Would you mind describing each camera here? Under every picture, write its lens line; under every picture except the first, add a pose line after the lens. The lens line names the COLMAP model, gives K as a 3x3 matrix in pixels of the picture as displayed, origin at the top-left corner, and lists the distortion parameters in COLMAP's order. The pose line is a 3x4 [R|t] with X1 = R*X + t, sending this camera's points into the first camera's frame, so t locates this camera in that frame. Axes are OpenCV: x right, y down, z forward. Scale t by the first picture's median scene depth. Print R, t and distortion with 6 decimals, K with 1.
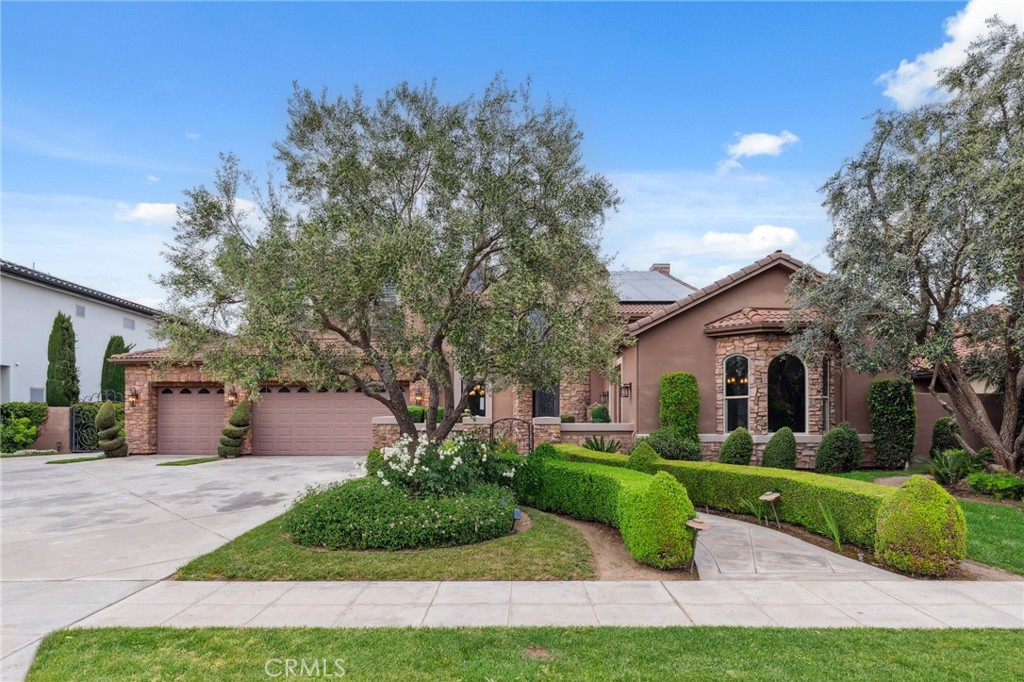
lens RADIAL K [[546.7, 0, 512.0], [0, 546.7, 341.0], [0, 0, 1]] dist [0.007559, 0.000455]
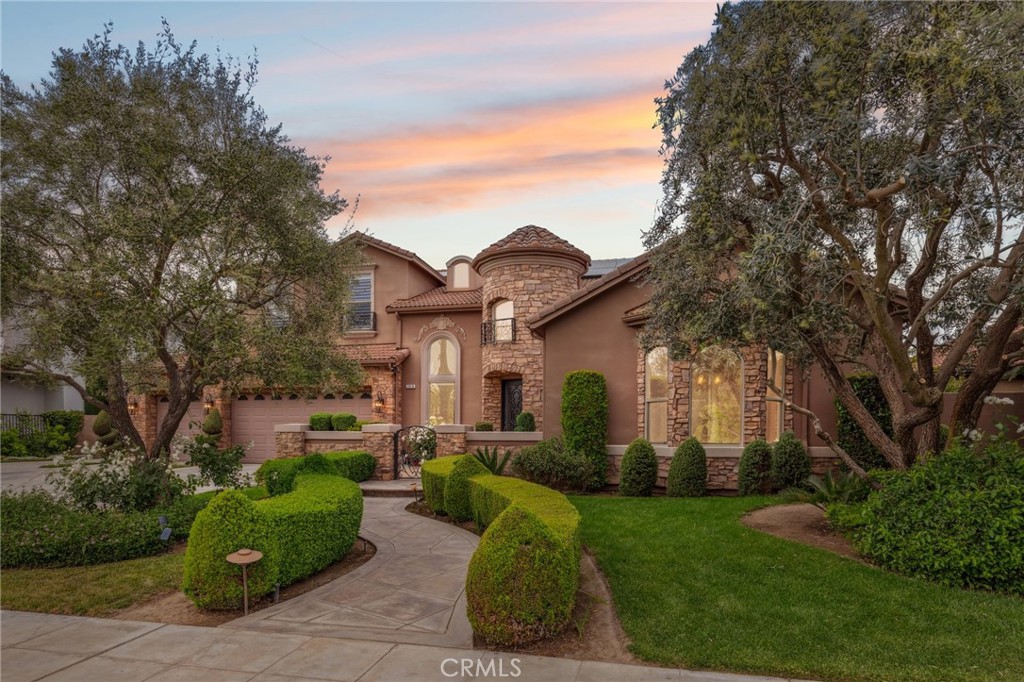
lens RADIAL K [[583.9, 0, 512.0], [0, 583.9, 341.0], [0, 0, 1]] dist [0.005075, 0.001215]
pose [[0.973709, -0.031572, -0.225596, 0.287809], [0.030141, 0.999498, -0.009783, 0.012600], [0.225792, 0.002726, 0.974172, 0.079169]]
